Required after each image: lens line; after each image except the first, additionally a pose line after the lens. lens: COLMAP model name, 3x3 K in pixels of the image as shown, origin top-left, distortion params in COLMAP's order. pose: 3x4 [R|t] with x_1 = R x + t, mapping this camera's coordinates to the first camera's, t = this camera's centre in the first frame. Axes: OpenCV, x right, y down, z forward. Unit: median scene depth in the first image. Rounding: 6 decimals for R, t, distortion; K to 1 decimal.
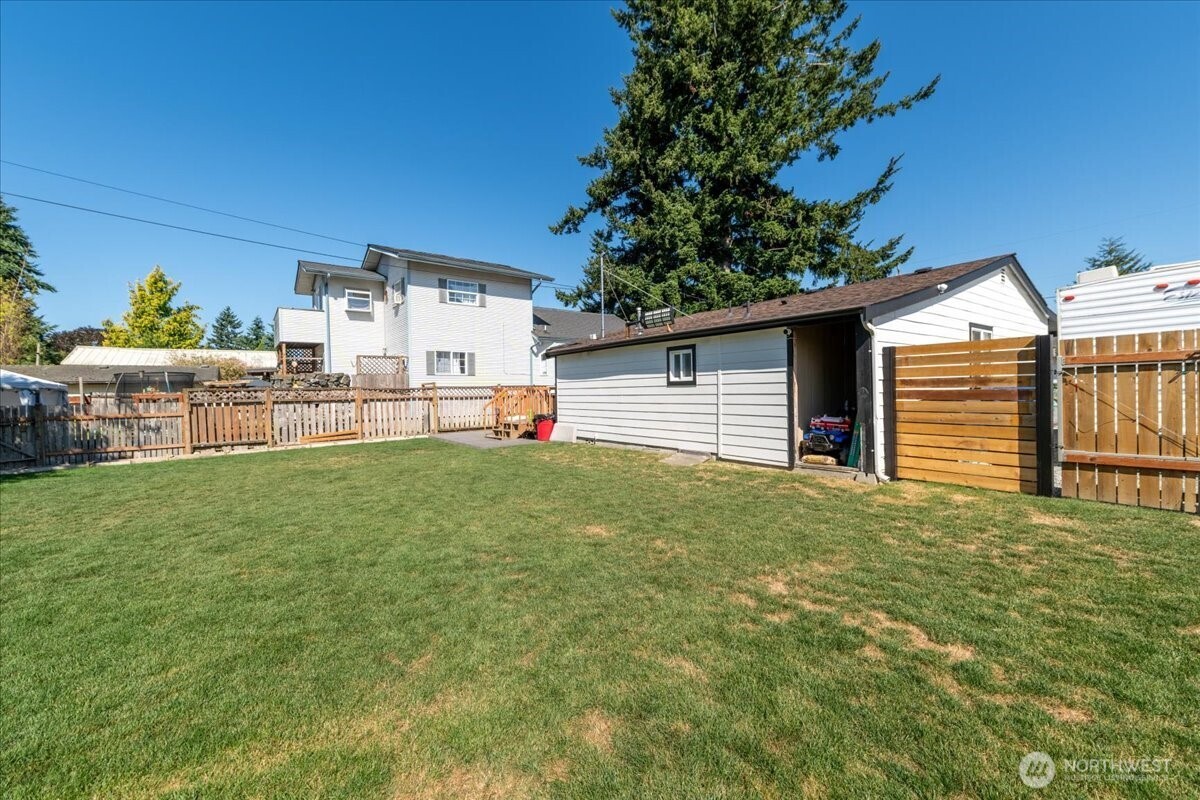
lens RADIAL K [[467.8, 0, 598.4], [0, 467.8, 397.3], [0, 0, 1]] dist [-0.002291, -0.001193]
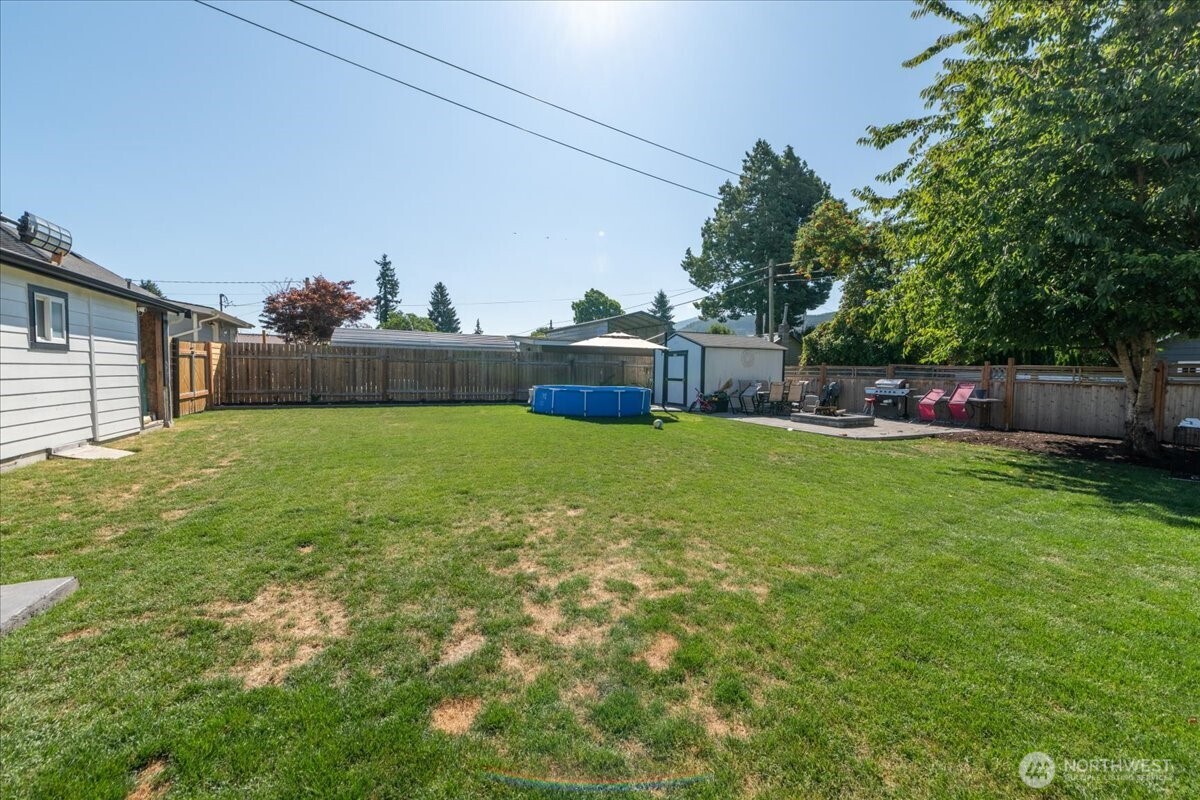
lens RADIAL K [[467.8, 0, 602.0], [0, 467.8, 395.9], [0, 0, 1]] dist [-0.002291, -0.001193]
pose [[-0.981406, -0.000725, 0.191942, -0.565474], [0.011536, 0.997962, 0.062752, 0.005679], [-0.191596, 0.063800, -0.979398, 1.203534]]
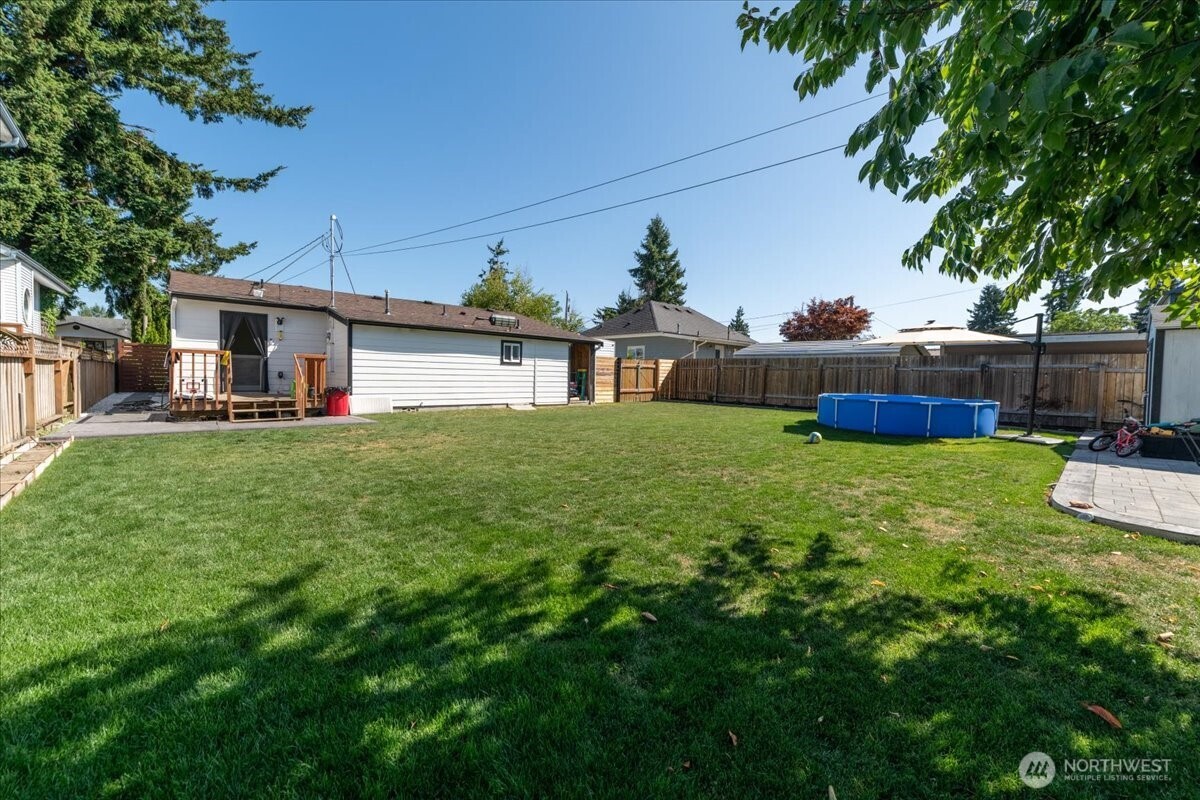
lens RADIAL K [[467.8, 0, 605.7], [0, 467.8, 393.5], [0, 0, 1]] dist [-0.002291, -0.001193]
pose [[-0.108019, -0.017116, 0.994001, -1.209361], [-0.001996, 0.999853, 0.017000, 0.038163], [-0.994147, -0.000148, -0.108038, 0.684158]]
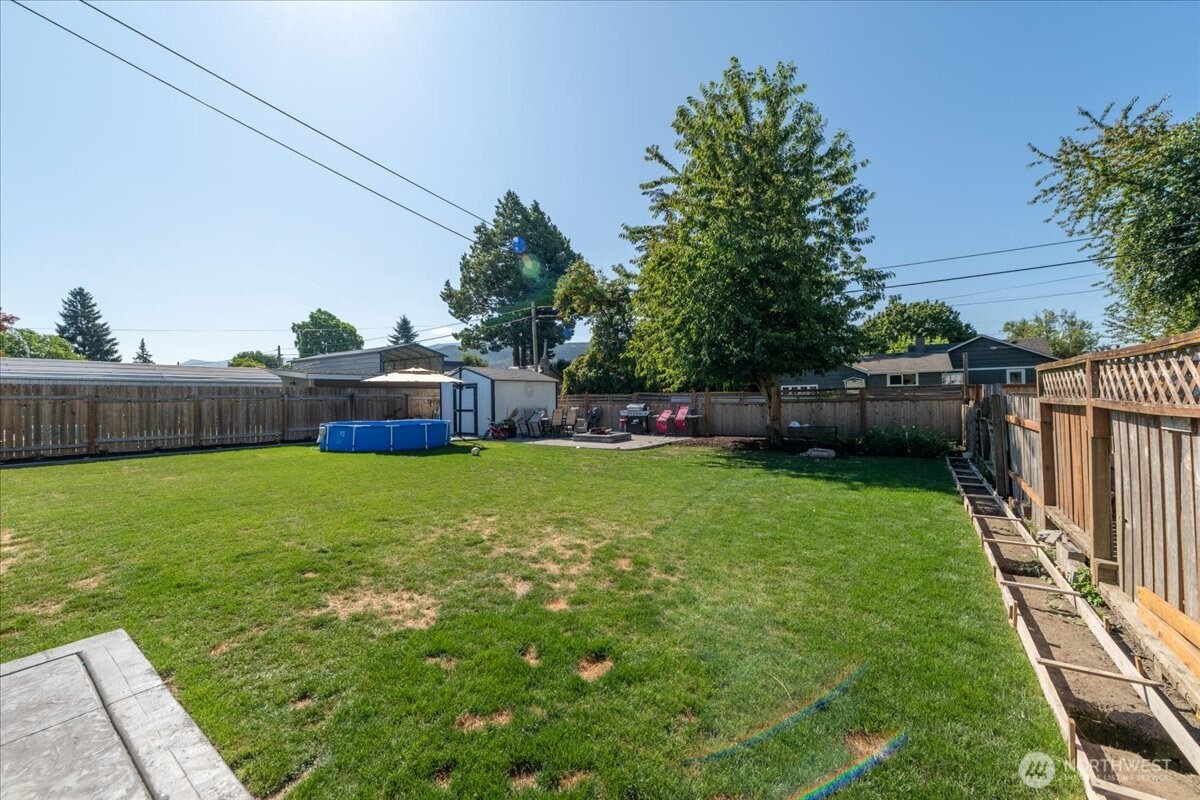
lens RADIAL K [[467.8, 0, 598.3], [0, 467.8, 393.8], [0, 0, 1]] dist [-0.002291, -0.001193]
pose [[-0.945620, 0.035408, -0.323340, -0.421747], [0.033432, 0.999373, 0.011664, -0.010649], [0.323550, 0.000220, -0.946211, 1.347540]]
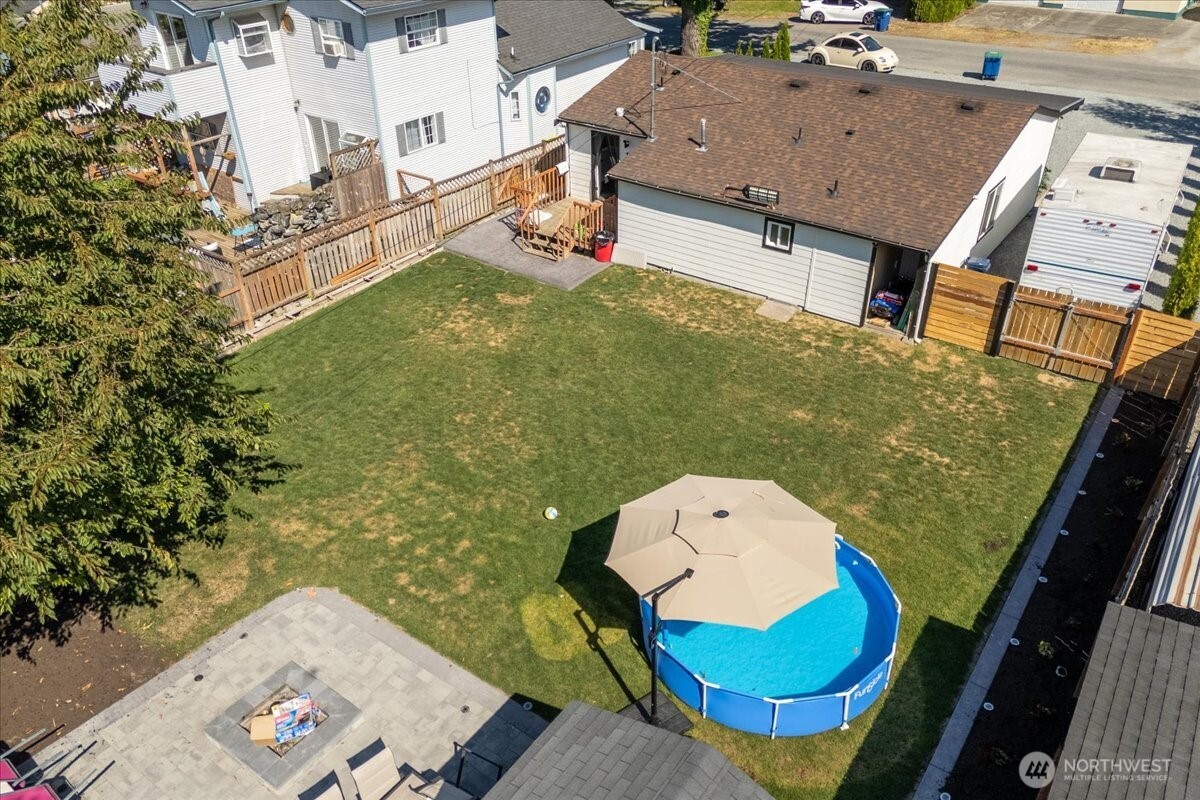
lens RADIAL K [[879.4, 0, 575.2], [0, 879.4, 401.2], [0, 0, 1]] dist [0.032785, -0.010055]
pose [[0.959856, -0.157874, 0.231845, -0.755617], [0.008928, 0.843338, 0.537309, -0.762005], [-0.280351, -0.513669, 0.810893, -0.760871]]
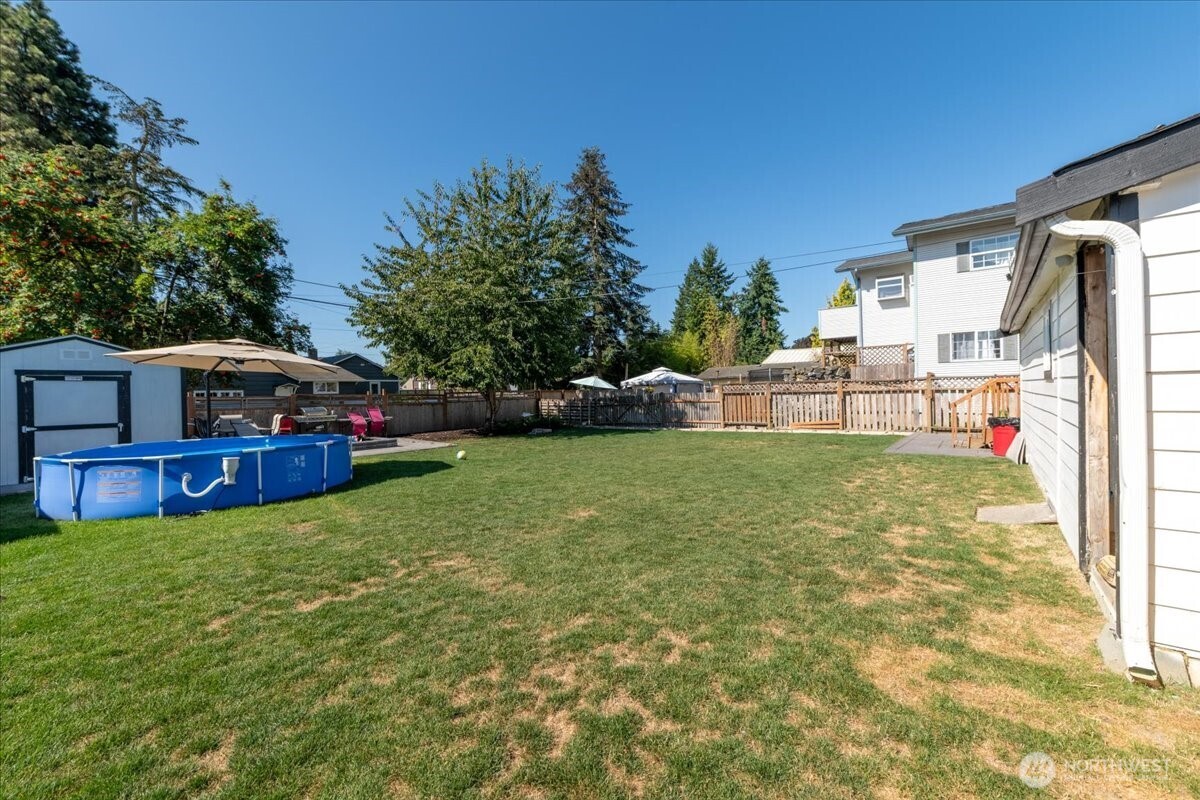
lens RADIAL K [[467.8, 0, 602.5], [0, 467.8, 397.2], [0, 0, 1]] dist [-0.002291, -0.001193]
pose [[0.256705, 0.025679, -0.966149, 0.455726], [0.003503, 0.999616, 0.027499, -0.016641], [0.966483, -0.010444, 0.256516, 0.297761]]
